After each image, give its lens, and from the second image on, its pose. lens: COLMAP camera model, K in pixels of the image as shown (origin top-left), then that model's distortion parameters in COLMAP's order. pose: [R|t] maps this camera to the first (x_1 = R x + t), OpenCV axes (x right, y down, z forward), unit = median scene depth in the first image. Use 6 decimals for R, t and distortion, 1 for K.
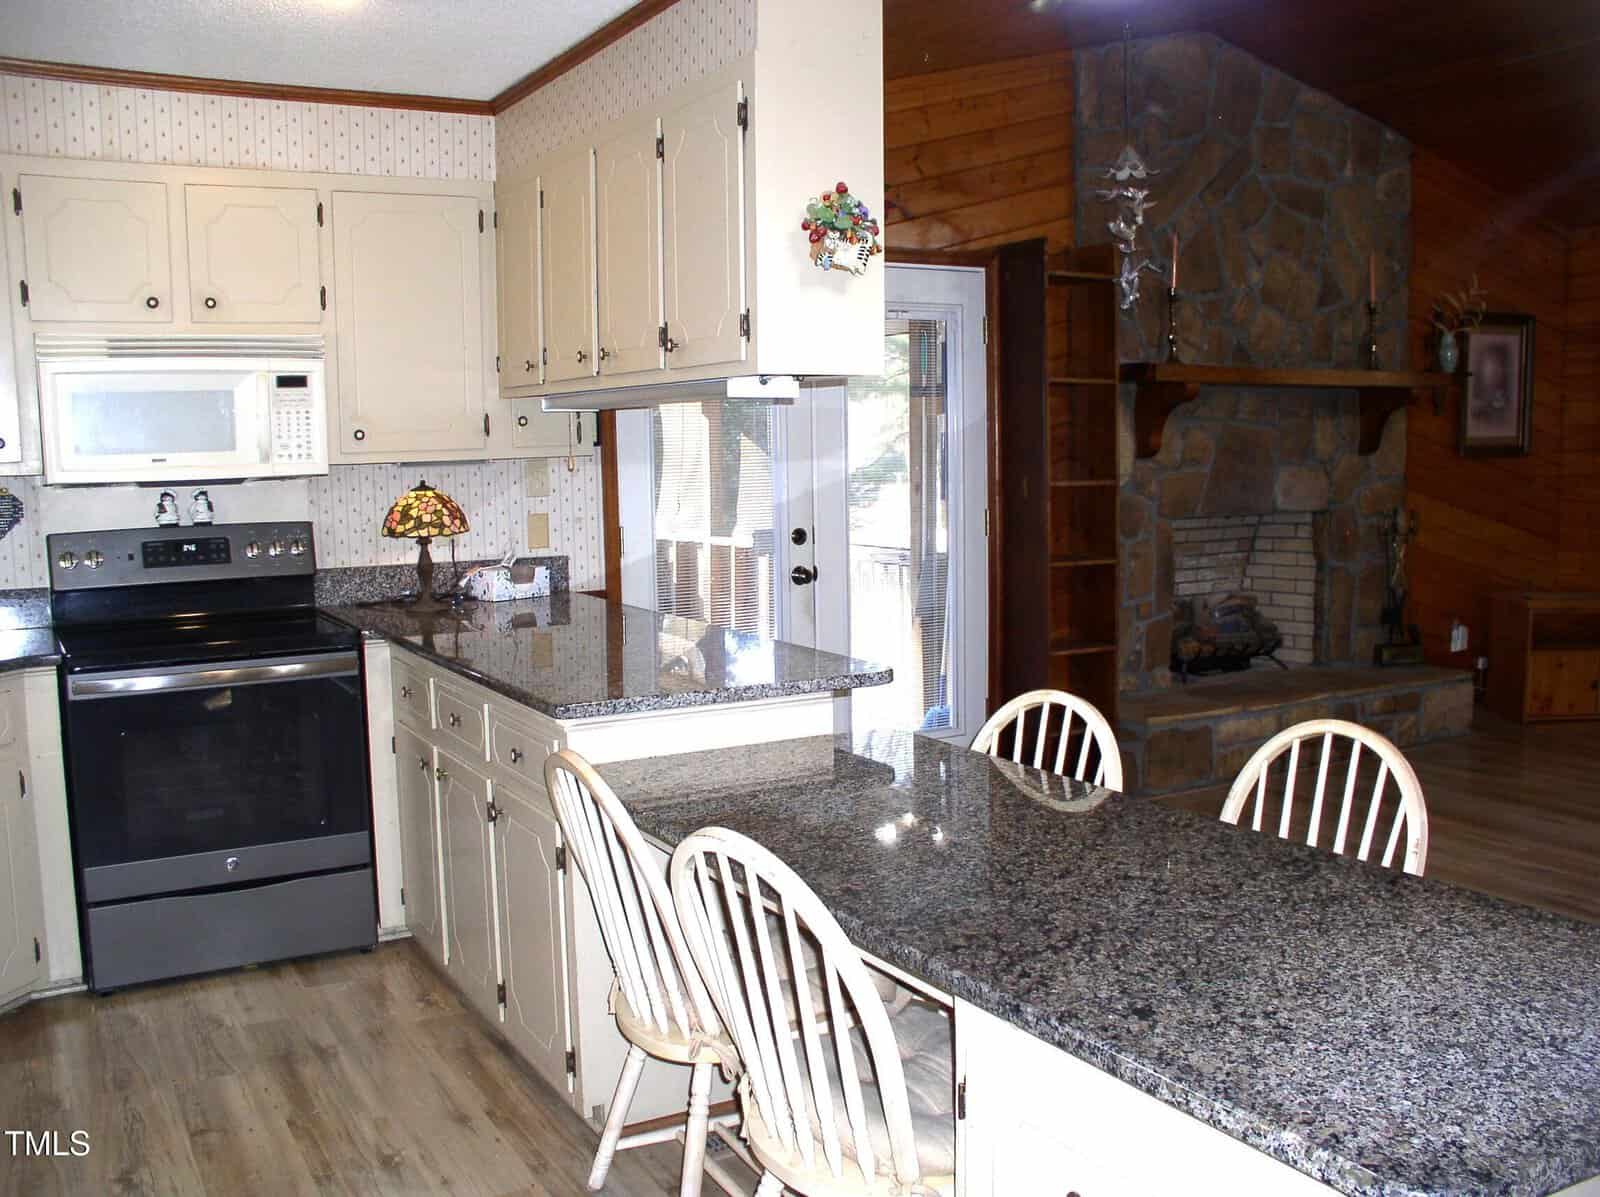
lens RADIAL K [[1496.6, 0, 797.4], [0, 1496.6, 615.1], [0, 0, 1]] dist [-0.220516, 0.279813]
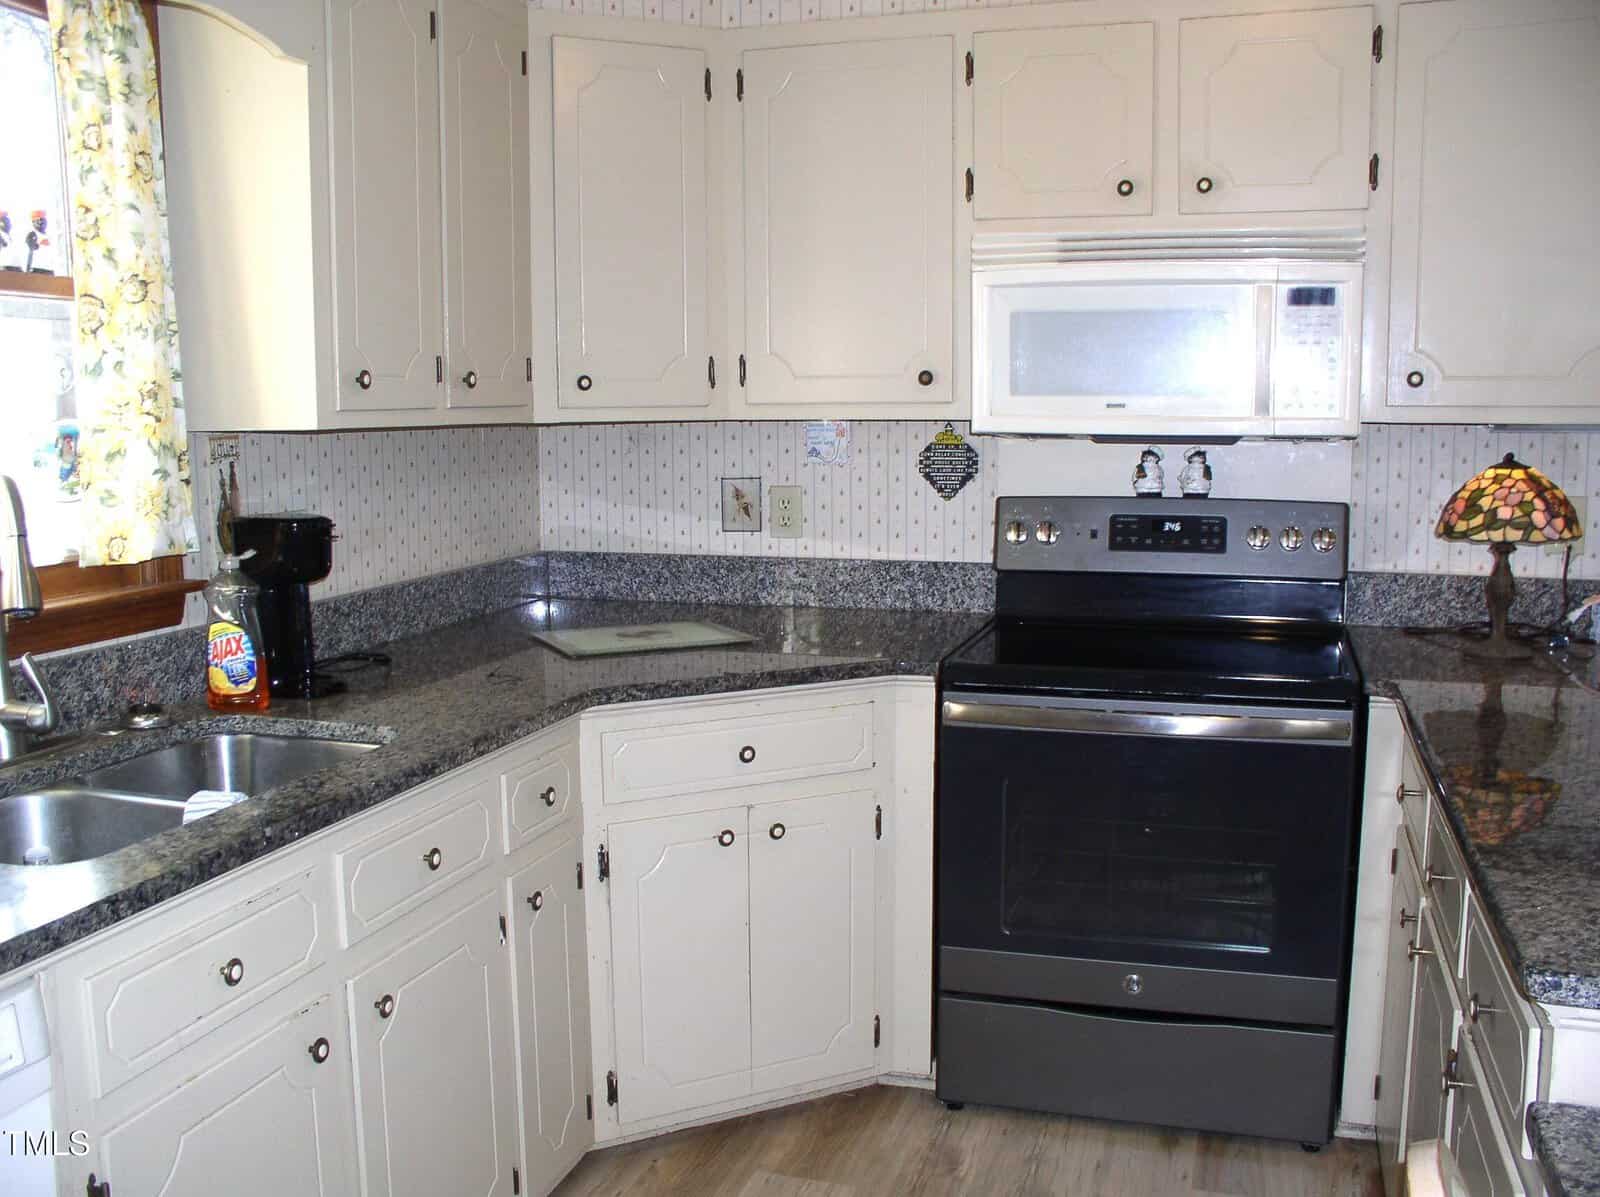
lens RADIAL K [[1496.6, 0, 797.4], [0, 1496.6, 615.1], [0, 0, 1]] dist [-0.220516, 0.279813]
pose [[0.683993, 0.114686, -0.720417, -0.005337], [-0.090814, 0.993269, 0.071900, -0.026428], [0.723814, 0.016245, 0.689804, 0.239645]]
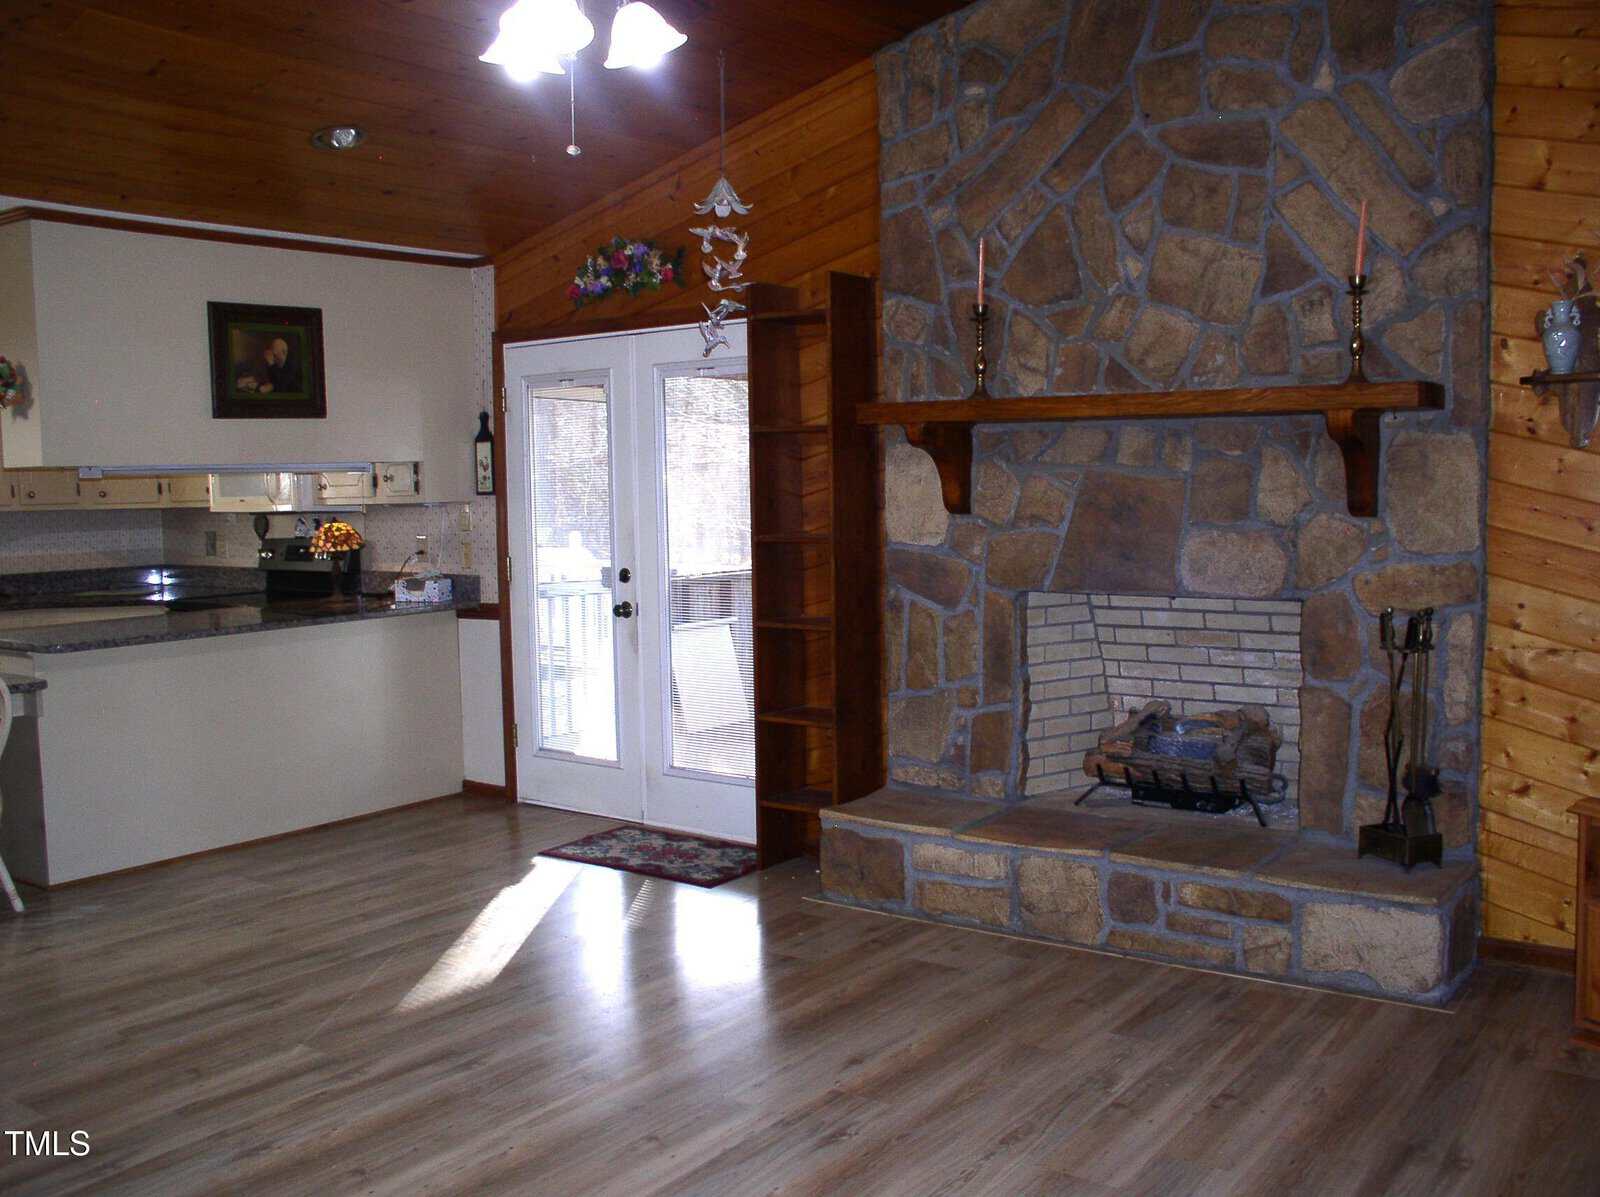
lens RADIAL K [[1496.6, 0, 797.4], [0, 1496.6, 615.1], [0, 0, 1]] dist [-0.220516, 0.279813]
pose [[0.403319, 0.091323, -0.910491, 0.943854], [-0.099484, 0.993486, 0.055579, -0.085217], [0.909635, 0.068163, 0.409777, 0.565274]]
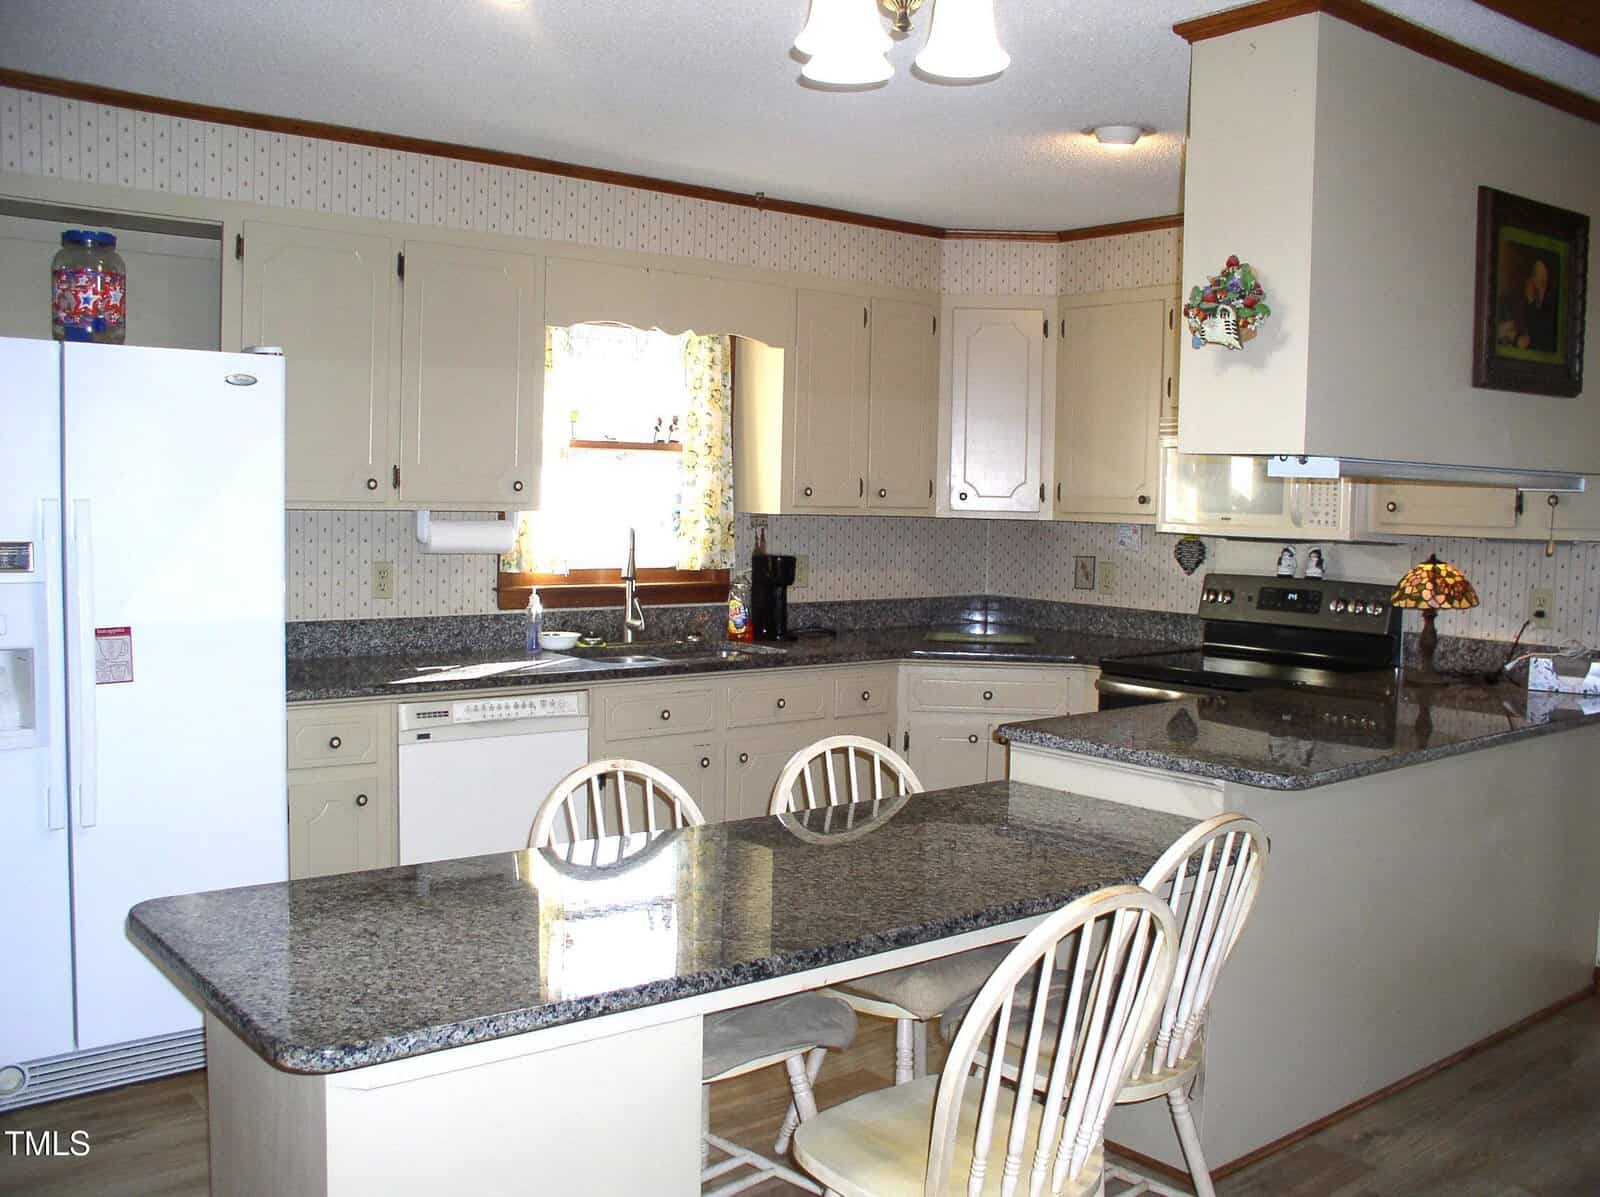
lens RADIAL K [[1496.6, 0, 797.4], [0, 1496.6, 615.1], [0, 0, 1]] dist [-0.220516, 0.279813]
pose [[0.163837, 0.098422, -0.981565, 0.454335], [-0.140111, 0.987245, 0.075605, -0.044267], [0.976487, 0.125141, 0.175537, 0.278539]]
